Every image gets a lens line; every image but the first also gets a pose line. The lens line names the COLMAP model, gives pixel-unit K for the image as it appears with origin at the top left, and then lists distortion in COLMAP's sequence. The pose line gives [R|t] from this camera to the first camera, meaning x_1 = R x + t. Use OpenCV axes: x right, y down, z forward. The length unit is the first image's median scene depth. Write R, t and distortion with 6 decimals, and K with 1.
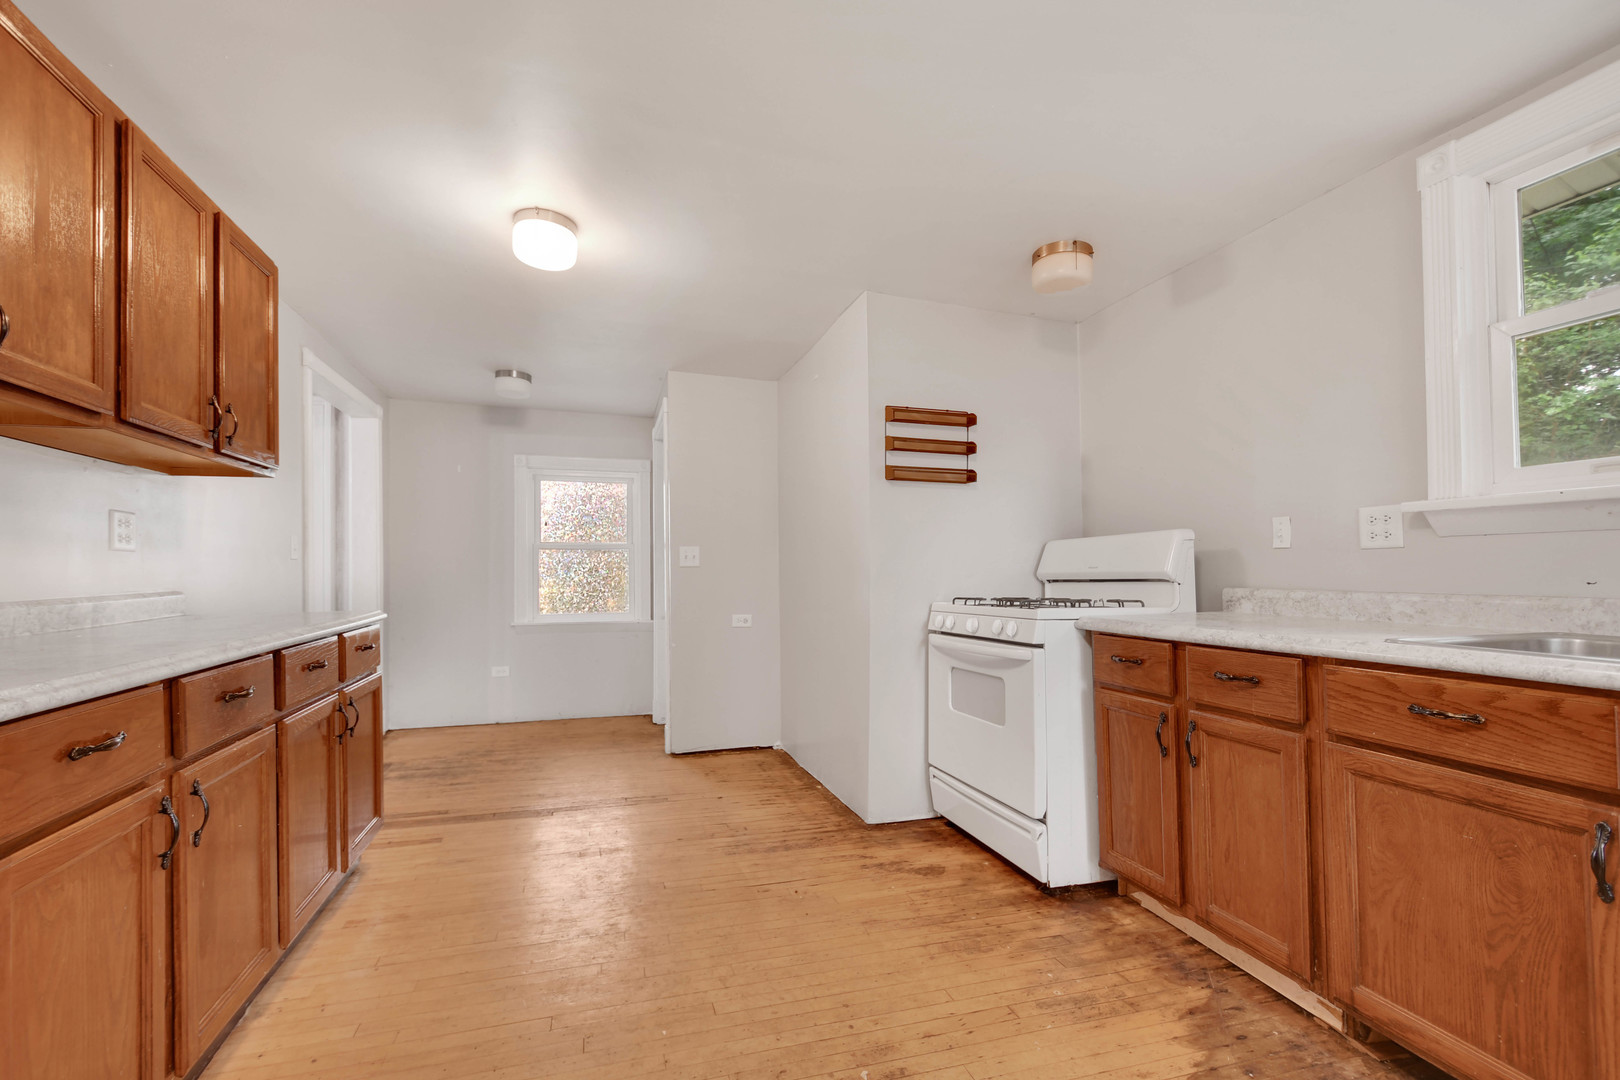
lens RADIAL K [[719.8, 0, 793.8], [0, 719.8, 553.6], [0, 0, 1]] dist [-0.004526, -0.001095]
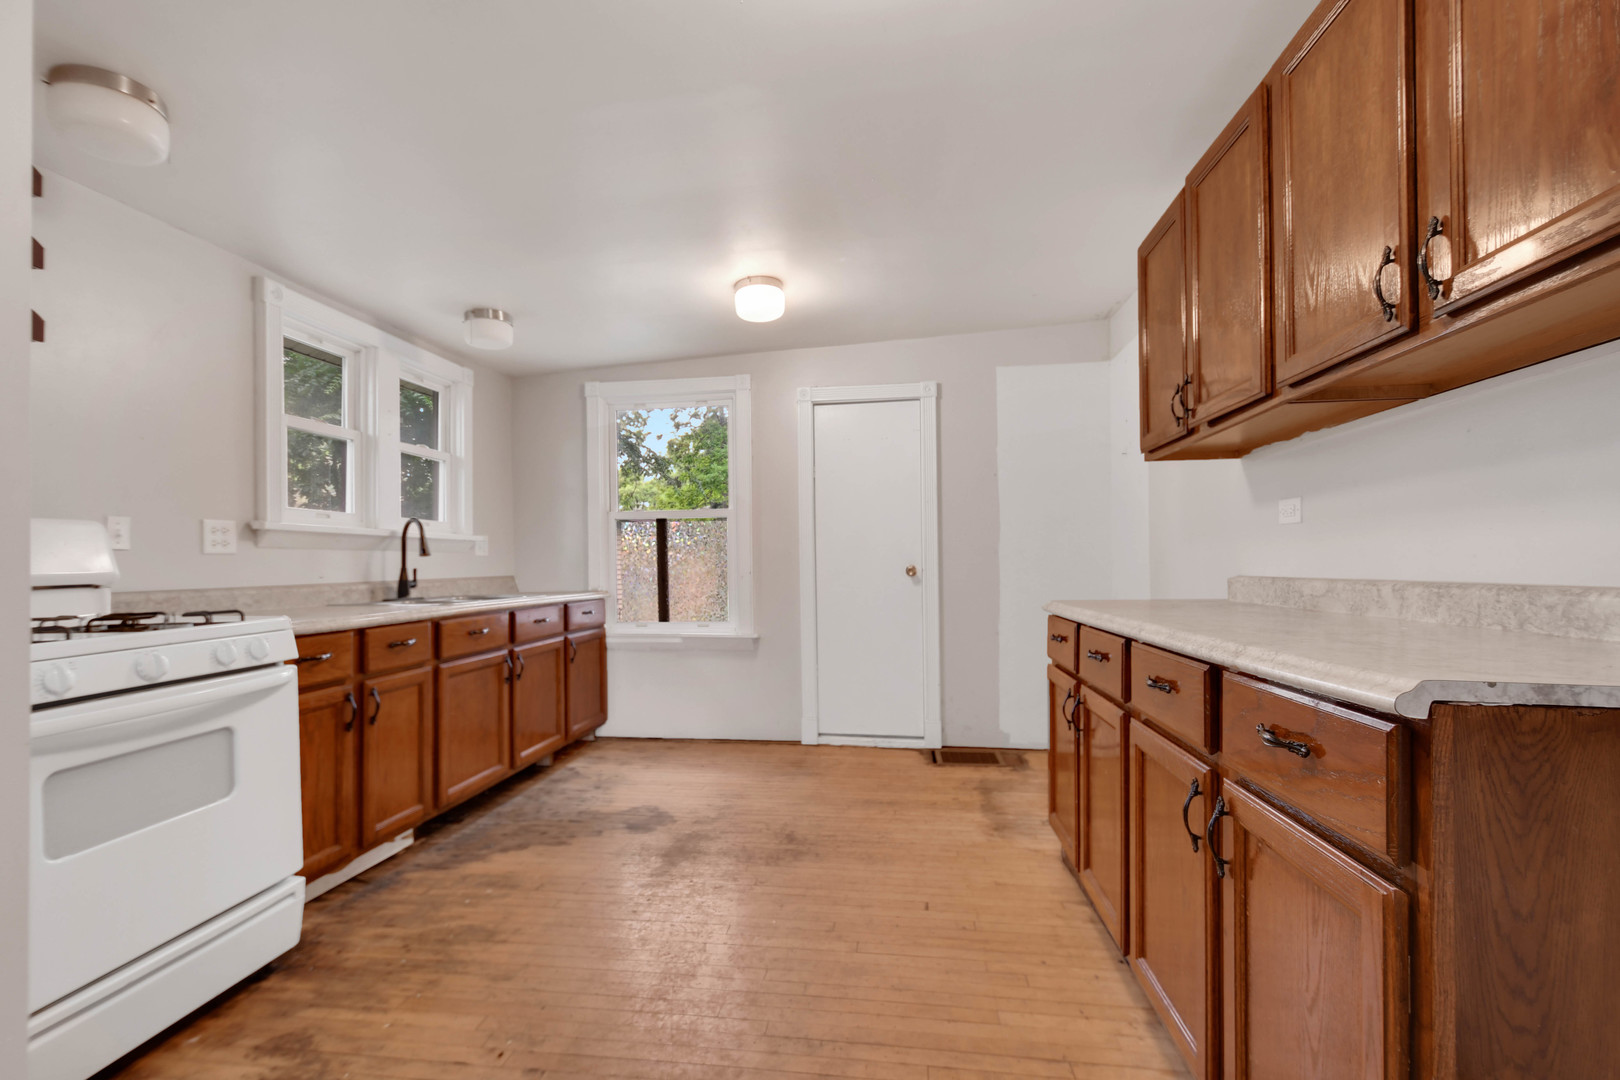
lens RADIAL K [[719.8, 0, 803.4], [0, 719.8, 551.2], [0, 0, 1]] dist [-0.004526, -0.001095]
pose [[-0.913772, 0.024423, 0.405492, -0.620220], [0.012123, 0.999386, -0.032875, 0.041275], [-0.406046, -0.025125, -0.913507, 1.761829]]
